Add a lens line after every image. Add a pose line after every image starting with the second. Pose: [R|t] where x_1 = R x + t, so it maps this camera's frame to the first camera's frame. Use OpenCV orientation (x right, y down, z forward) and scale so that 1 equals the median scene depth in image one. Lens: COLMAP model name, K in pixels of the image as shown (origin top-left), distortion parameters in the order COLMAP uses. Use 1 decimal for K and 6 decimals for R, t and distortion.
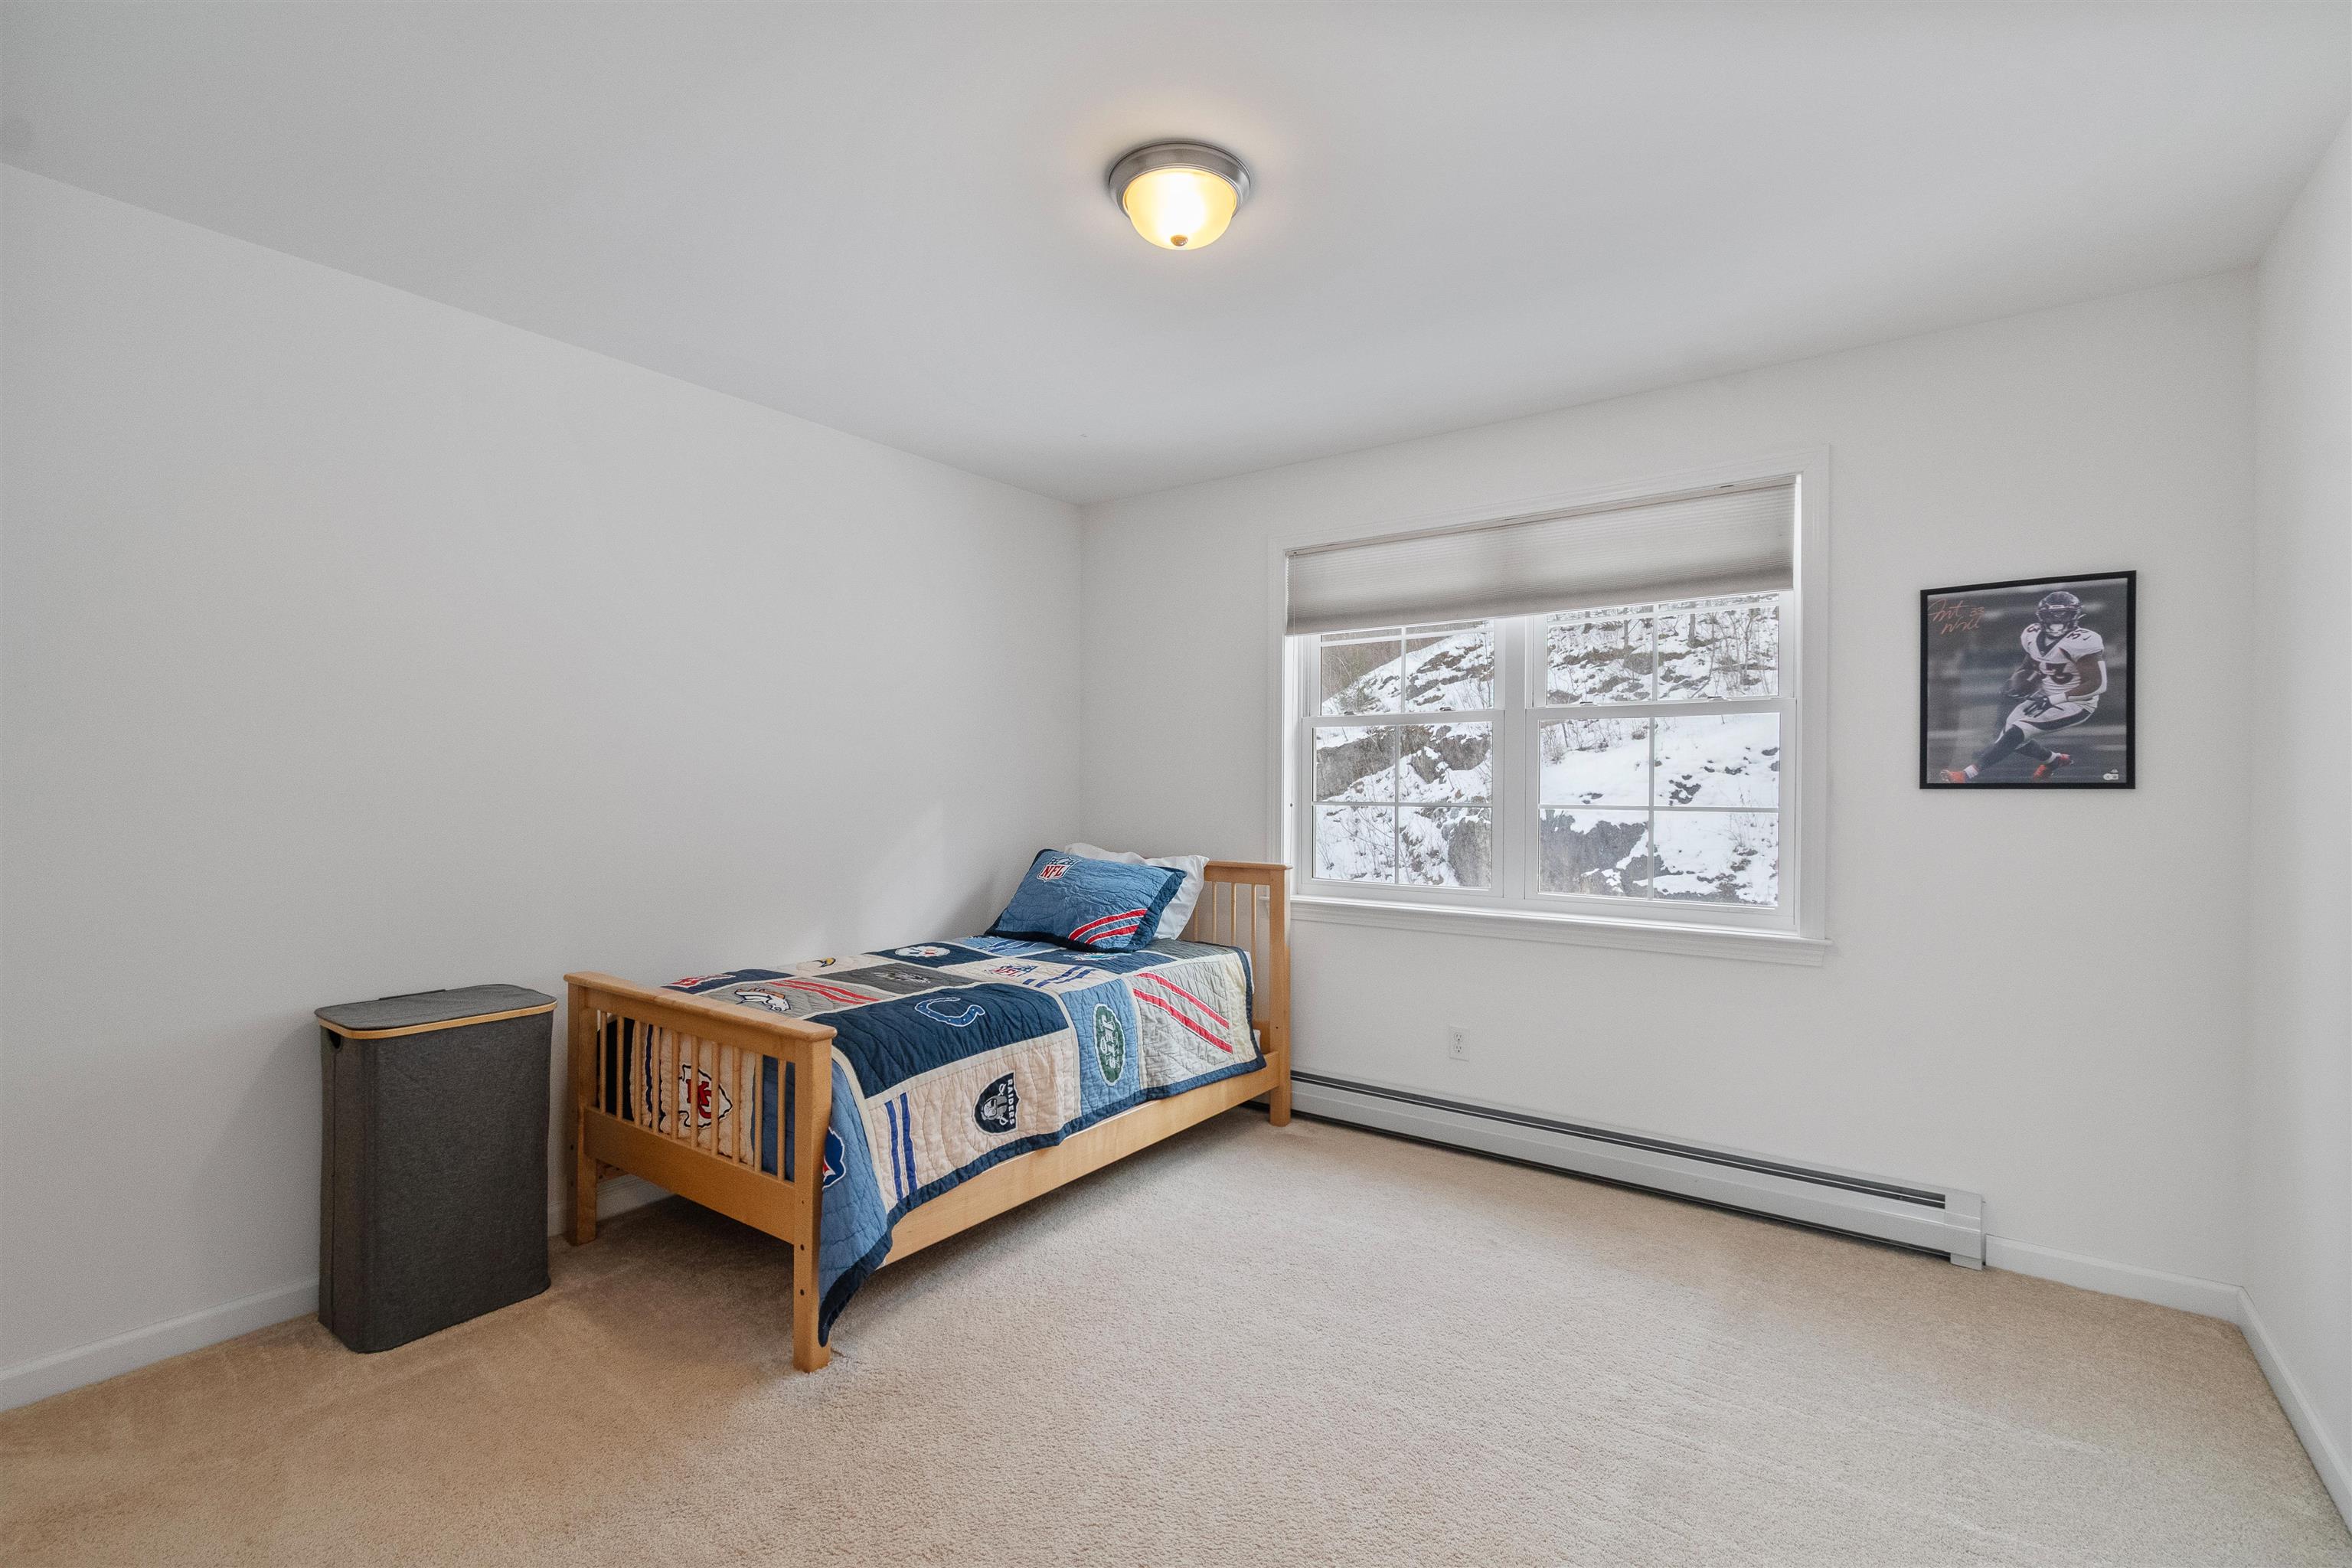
lens RADIAL K [[1053.9, 0, 1186.5], [0, 1053.9, 779.3], [0, 0, 1]] dist [0.000653, 0.000034]
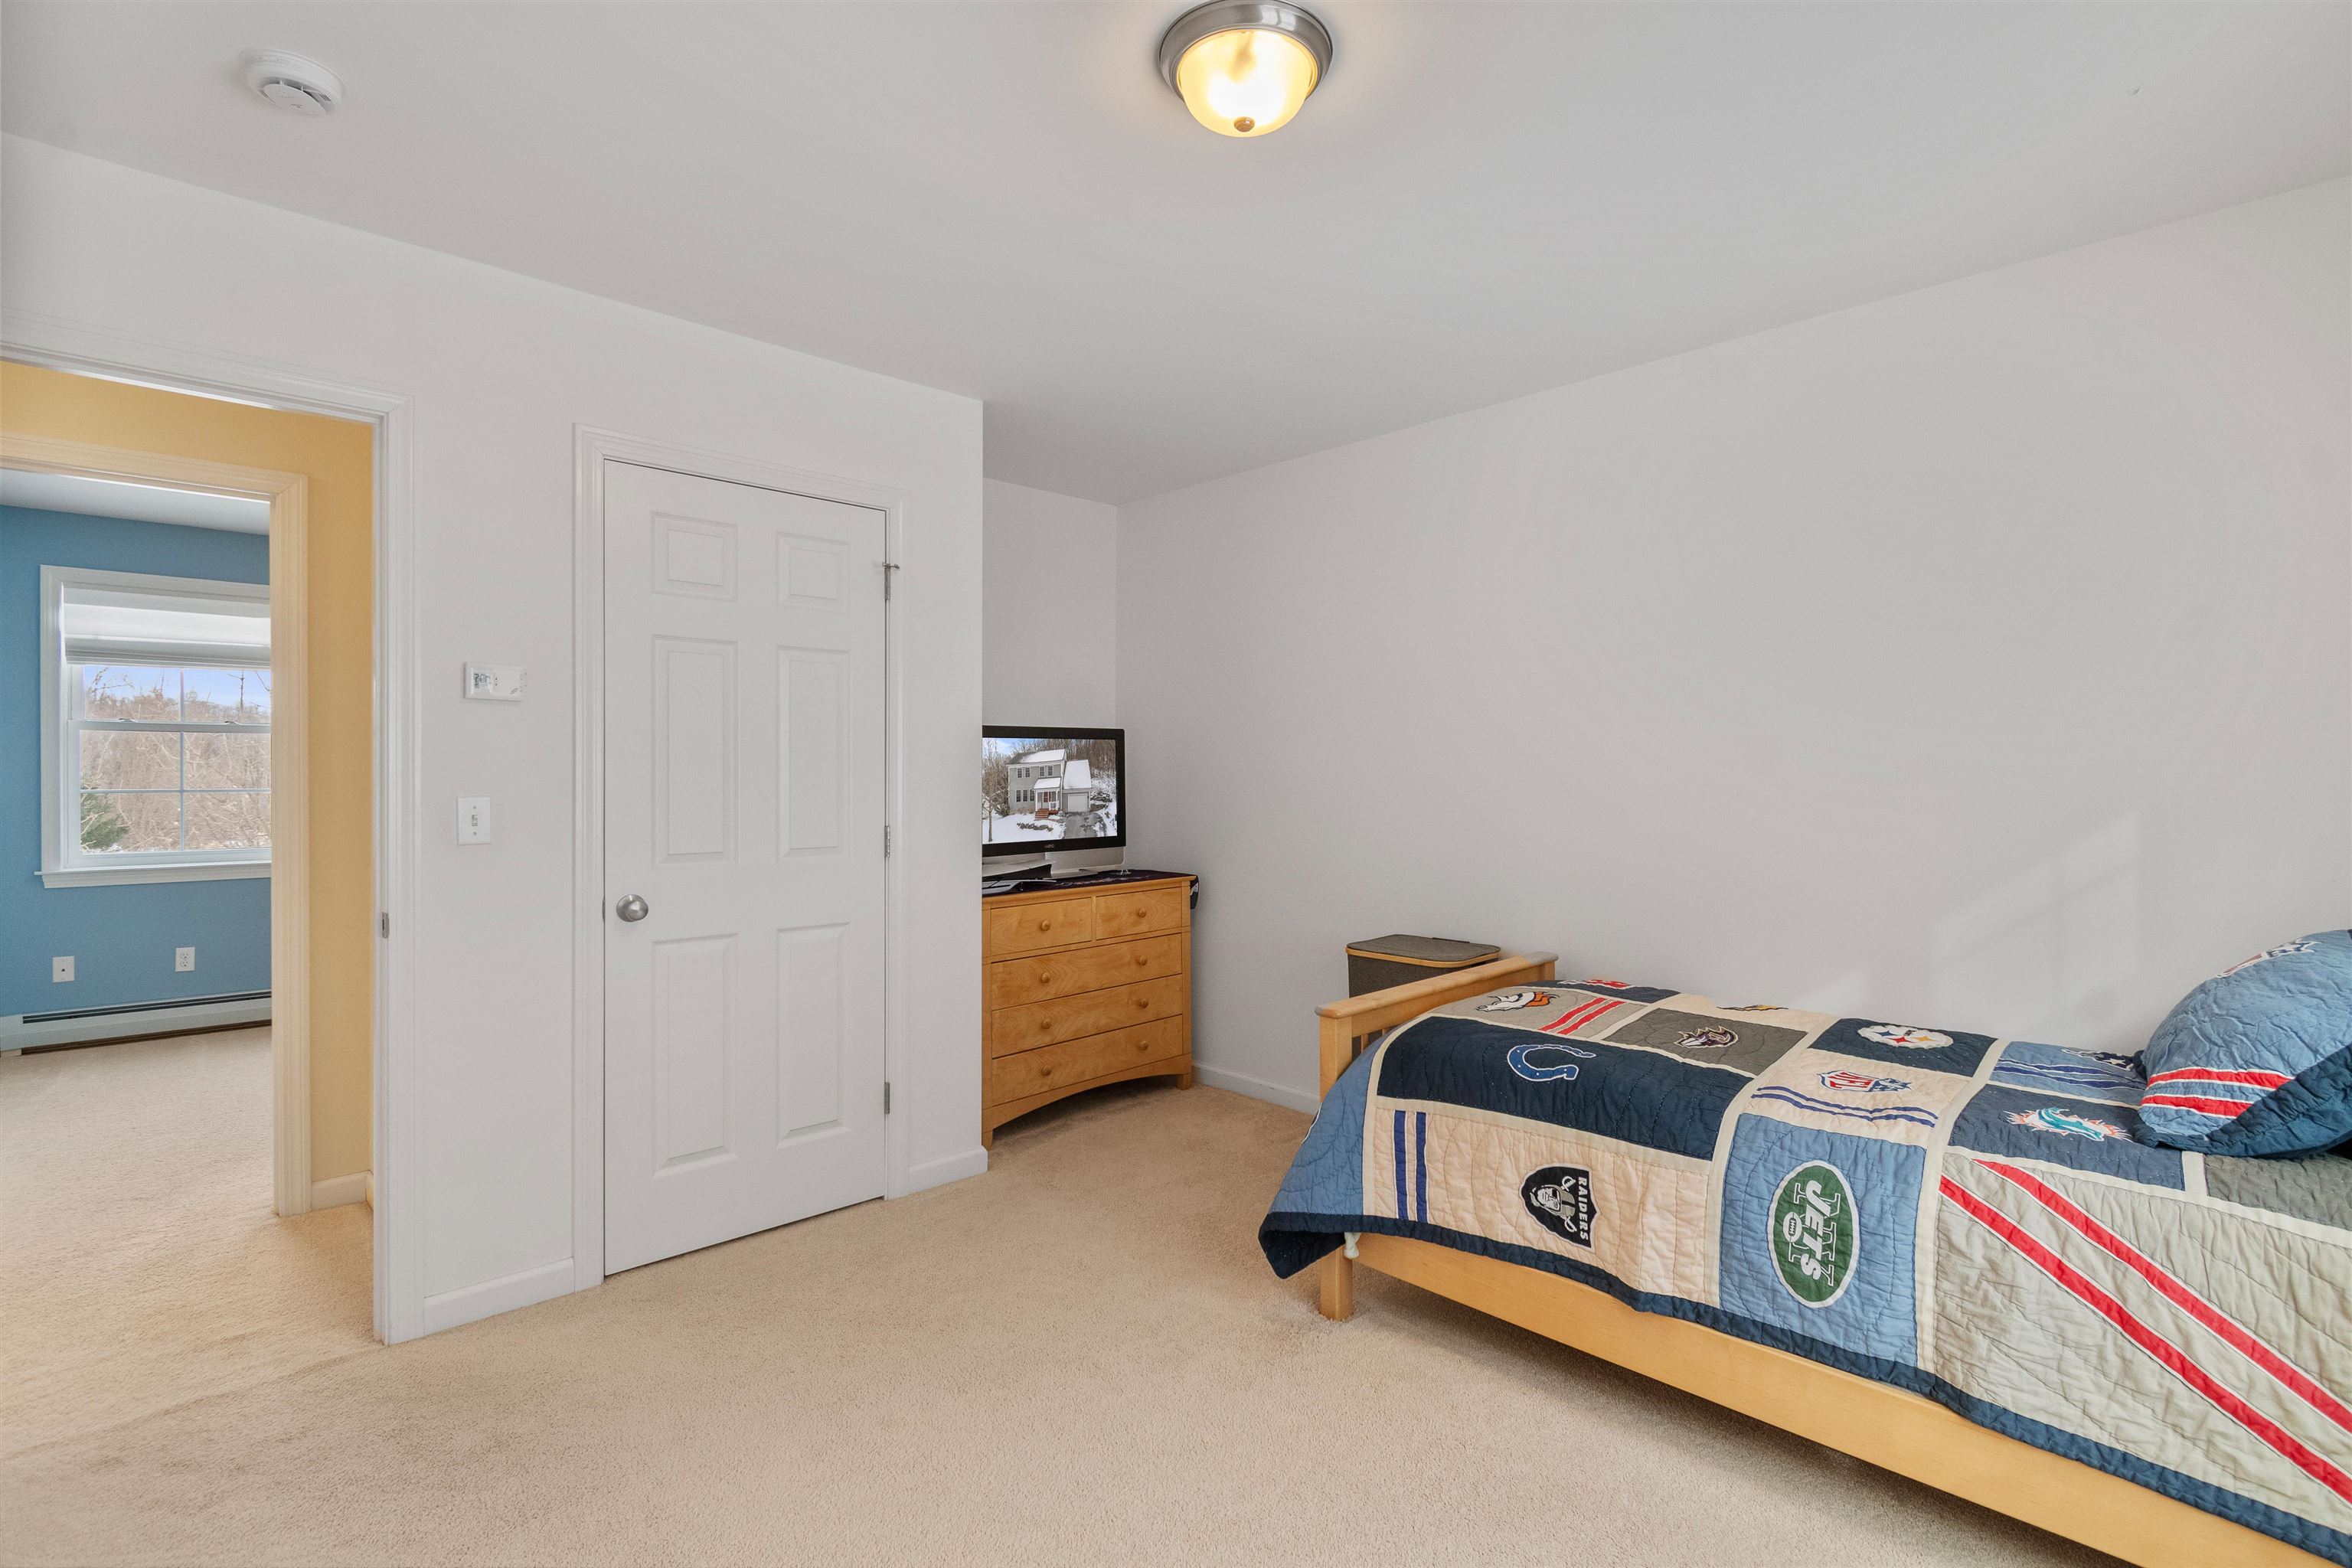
lens RADIAL K [[1122.2, 0, 1184.1], [0, 1122.2, 773.3], [0, 0, 1]] dist [-0.001911, -0.001491]
pose [[-0.161653, 0.003585, -0.986841, 0.643219], [-0.001069, 0.999992, 0.003808, -0.003724], [0.986847, 0.001670, -0.161648, 0.828625]]
